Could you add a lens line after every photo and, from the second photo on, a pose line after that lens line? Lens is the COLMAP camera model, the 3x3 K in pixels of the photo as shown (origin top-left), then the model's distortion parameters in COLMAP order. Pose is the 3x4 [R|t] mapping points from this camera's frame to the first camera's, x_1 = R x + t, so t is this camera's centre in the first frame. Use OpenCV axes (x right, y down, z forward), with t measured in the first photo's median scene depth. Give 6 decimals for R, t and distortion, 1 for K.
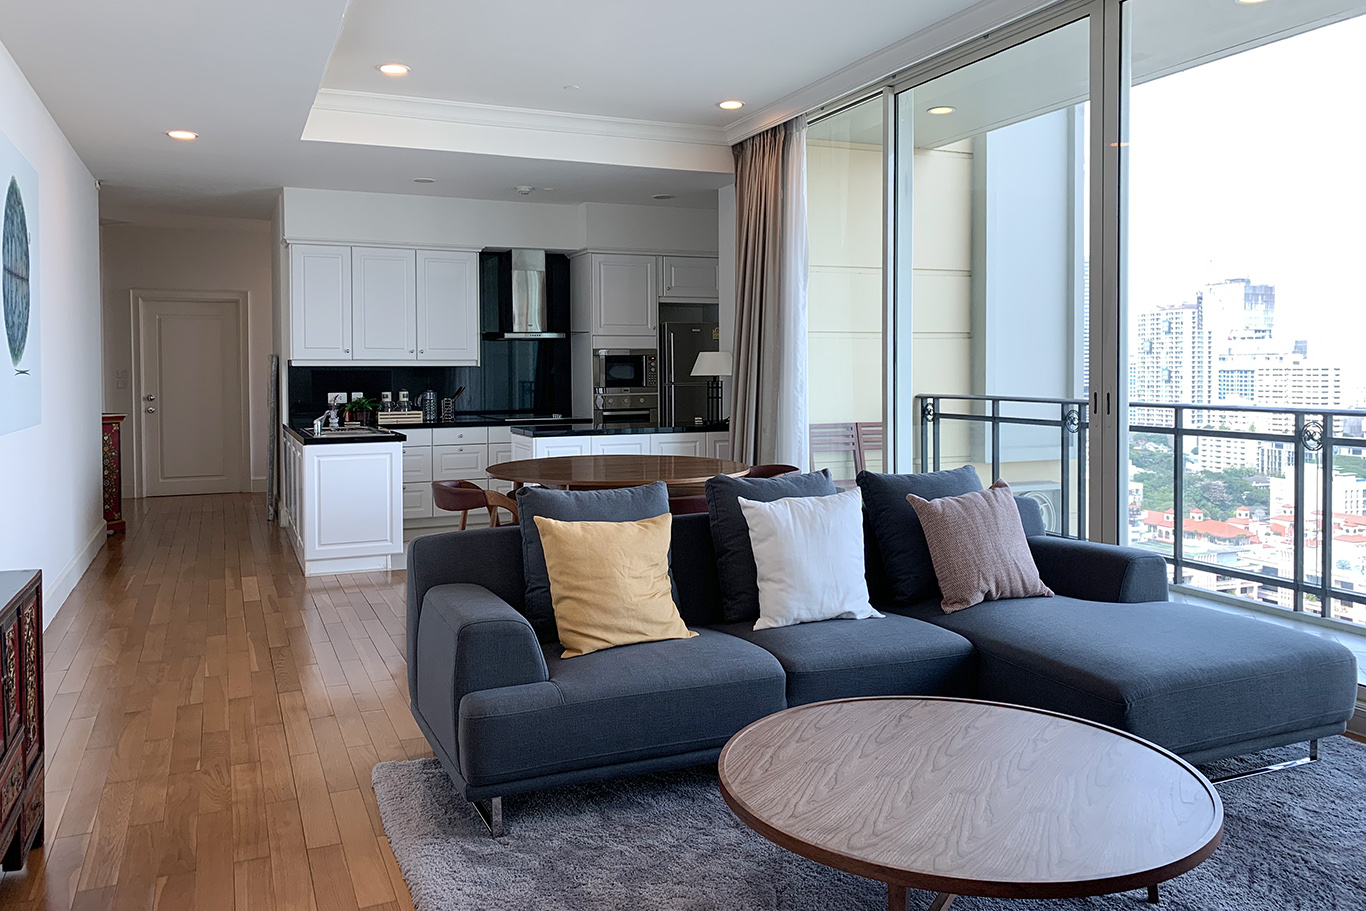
lens RADIAL K [[1008.1, 0, 684.7], [0, 1008.1, 409.0], [0, 0, 1]] dist [-0.000702, -0.000558]
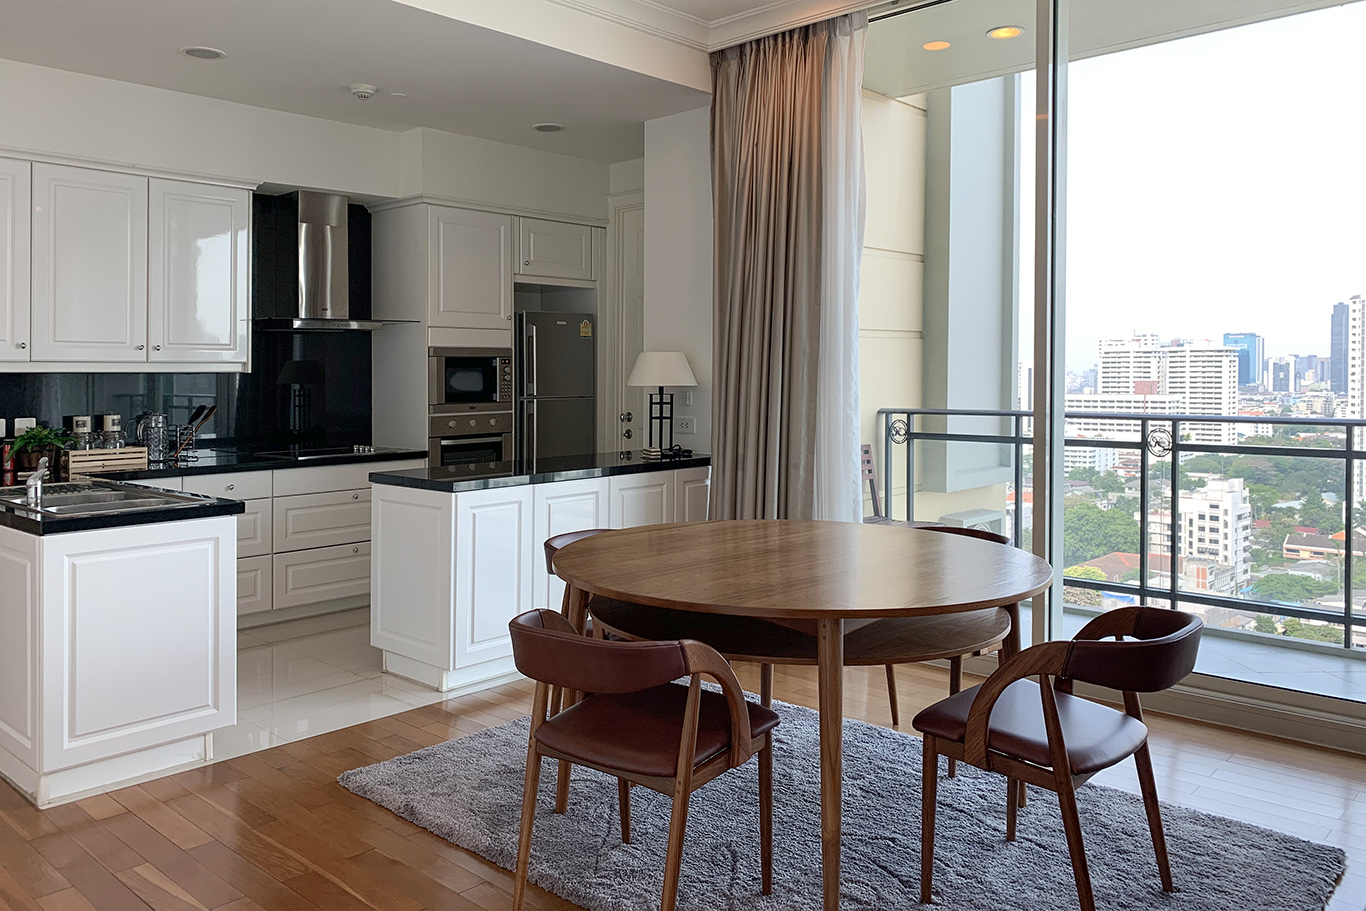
lens RADIAL K [[1008.1, 0, 684.7], [0, 1008.1, 409.0], [0, 0, 1]] dist [-0.000702, -0.000558]
pose [[0.912468, -0.015559, 0.408852, -0.212534], [0.017013, 0.999855, 0.000080, -0.015170], [-0.408794, 0.006882, 0.912601, 0.315346]]
